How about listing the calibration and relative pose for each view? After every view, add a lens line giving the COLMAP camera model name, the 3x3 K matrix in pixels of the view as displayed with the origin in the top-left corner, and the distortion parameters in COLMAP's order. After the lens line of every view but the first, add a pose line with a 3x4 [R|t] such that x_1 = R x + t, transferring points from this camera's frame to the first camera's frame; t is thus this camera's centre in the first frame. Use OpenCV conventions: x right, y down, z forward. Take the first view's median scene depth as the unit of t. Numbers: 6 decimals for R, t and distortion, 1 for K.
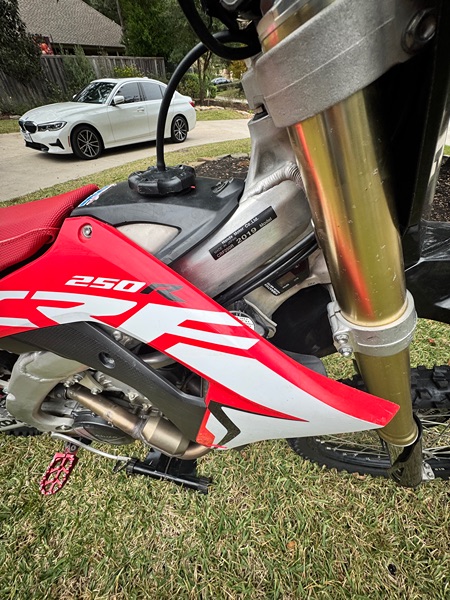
lens RADIAL K [[237.1, 0, 225.2], [0, 237.1, 297.5], [0, 0, 1]] dist [-0.001118, 0.000430]
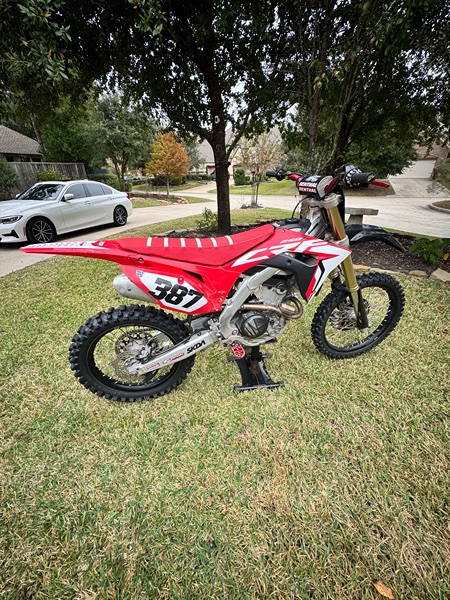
lens RADIAL K [[237.1, 0, 225.5], [0, 237.1, 300.1], [0, 0, 1]] dist [-0.001118, 0.000430]
pose [[0.938124, -0.166821, 0.303470, -0.154830], [0.239405, 0.945604, -0.220269, 0.081991], [-0.250217, 0.279292, 0.927031, -0.122759]]
